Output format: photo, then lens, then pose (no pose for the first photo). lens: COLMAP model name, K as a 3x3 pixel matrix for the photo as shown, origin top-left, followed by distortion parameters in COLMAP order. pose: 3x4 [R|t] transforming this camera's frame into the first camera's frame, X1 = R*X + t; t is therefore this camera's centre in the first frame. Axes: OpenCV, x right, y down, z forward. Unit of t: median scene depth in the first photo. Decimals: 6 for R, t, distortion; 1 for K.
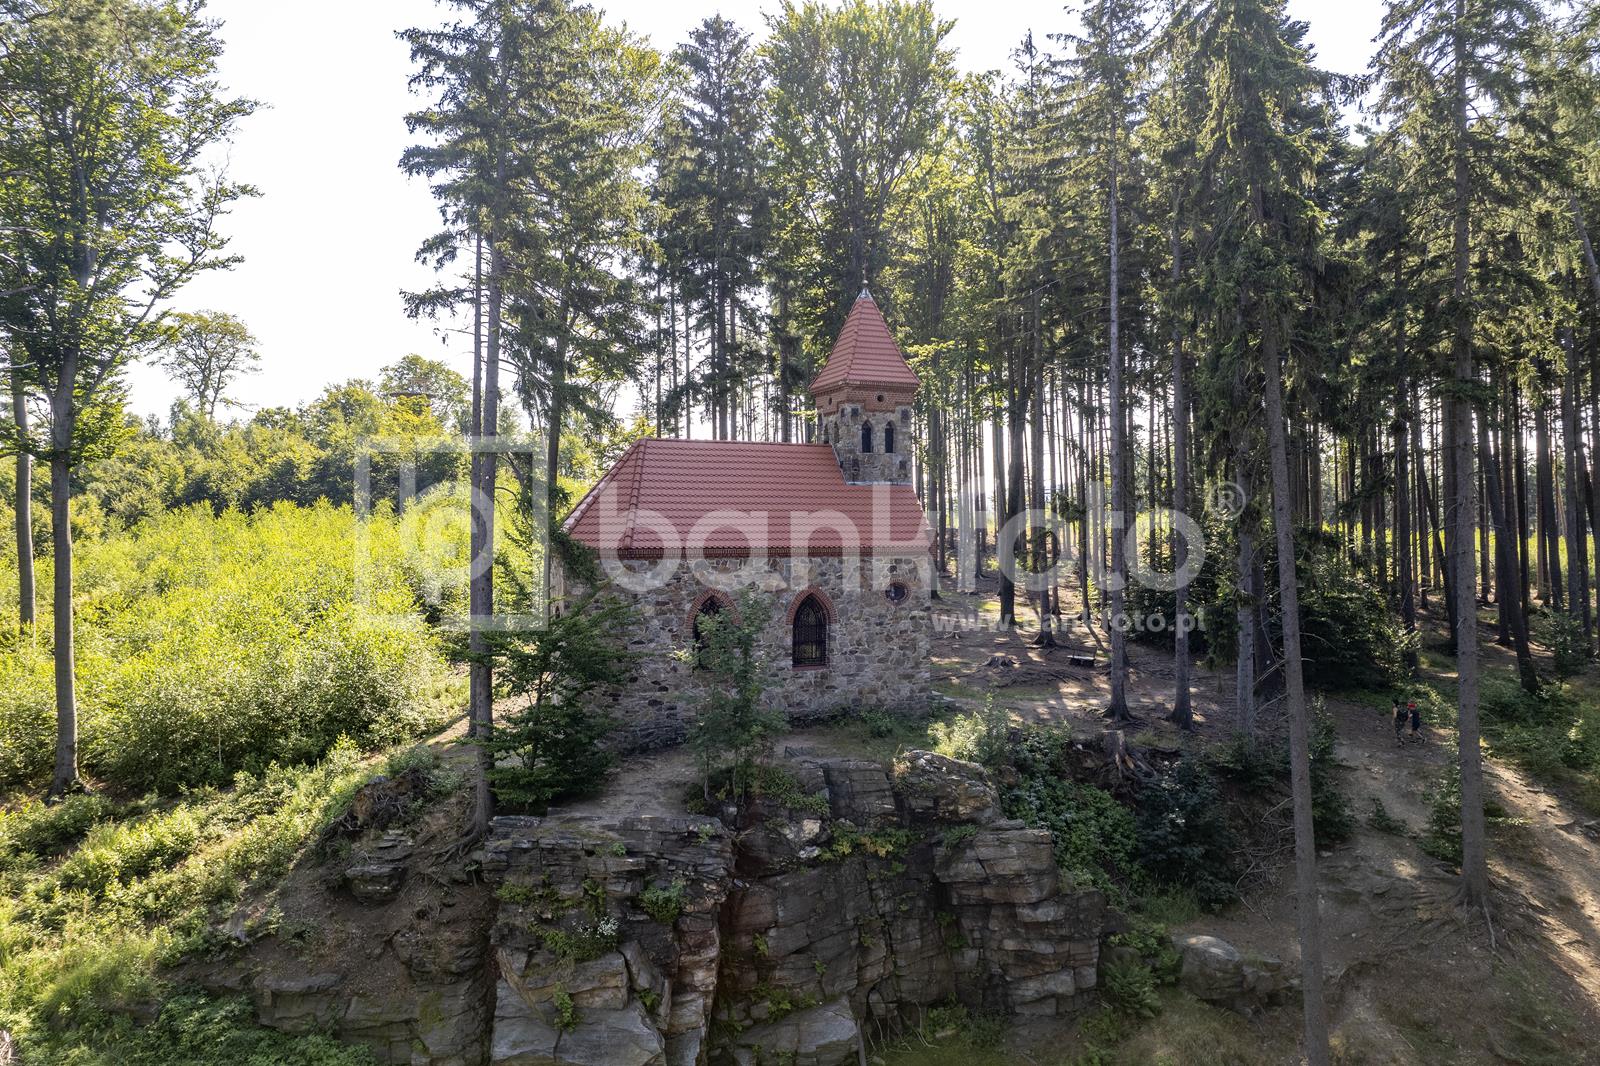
lens RADIAL K [[1022.1, 0, 801.2], [0, 1022.1, 539.5], [0, 0, 1]] dist [-0.059884, 0.042750]
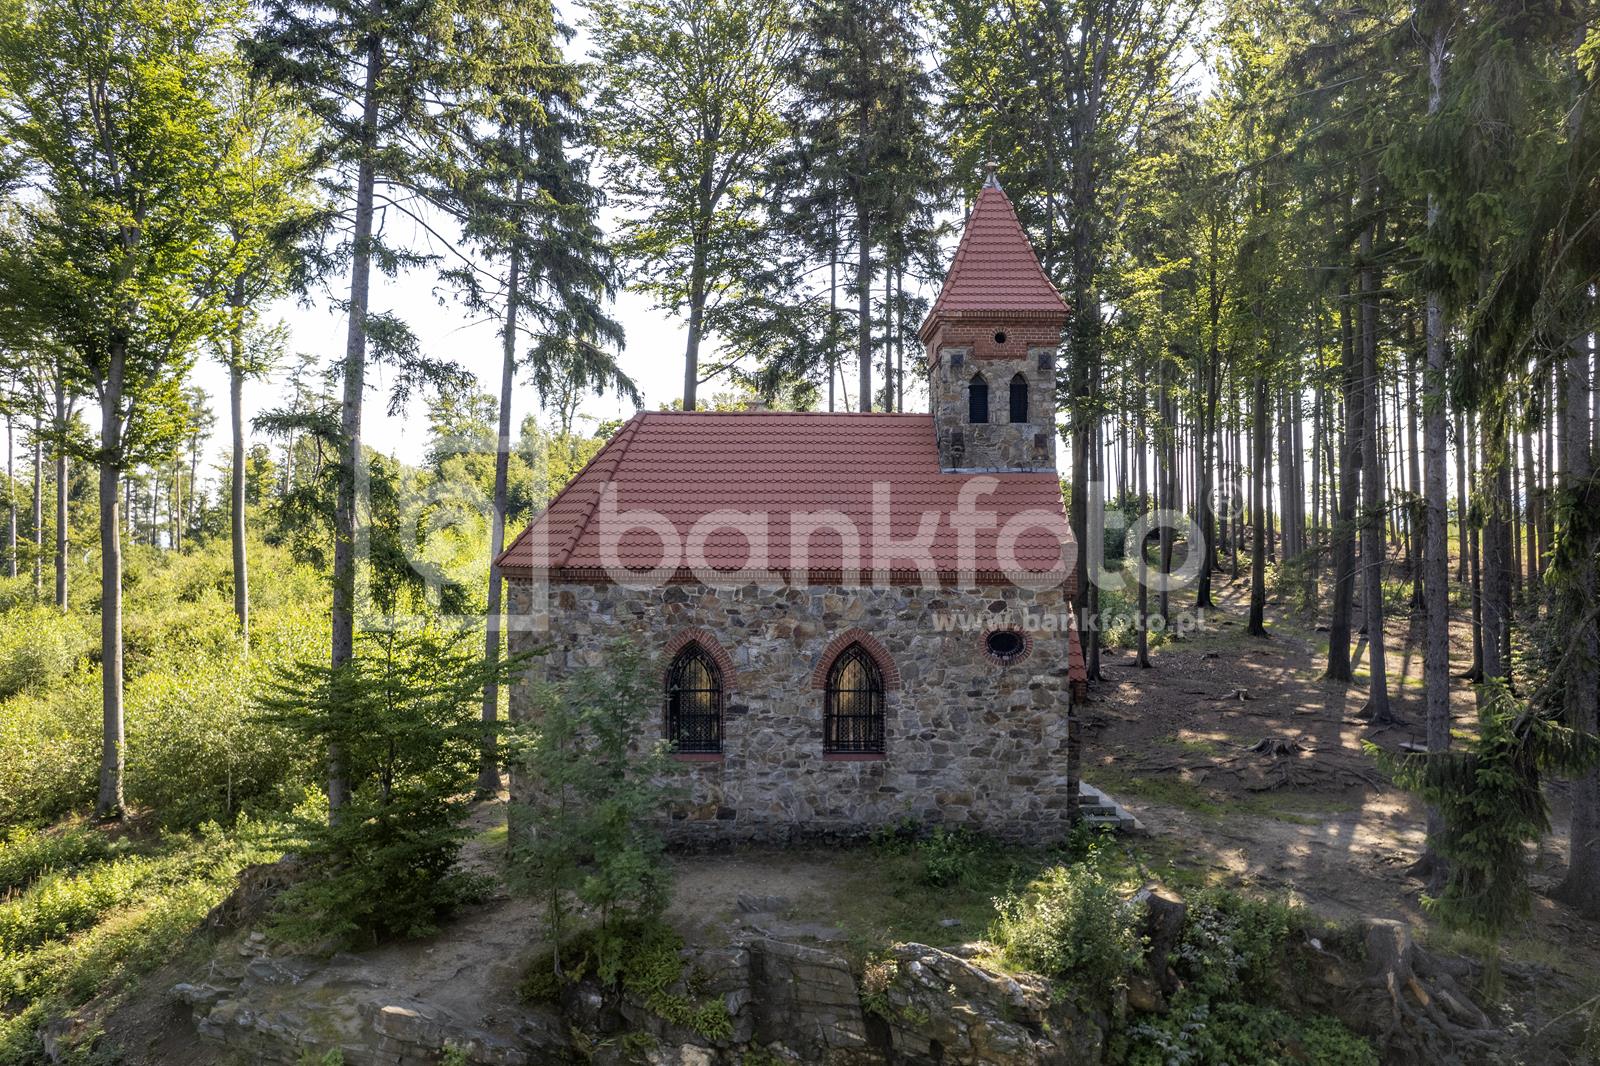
lens RADIAL K [[1022.1, 0, 801.2], [0, 1022.1, 539.5], [0, 0, 1]] dist [-0.059884, 0.042750]
pose [[0.920996, 0.005633, -0.389532, 0.277073], [-0.009559, 0.999921, -0.008139, -0.007103], [0.389455, 0.011220, 0.920977, 0.478923]]
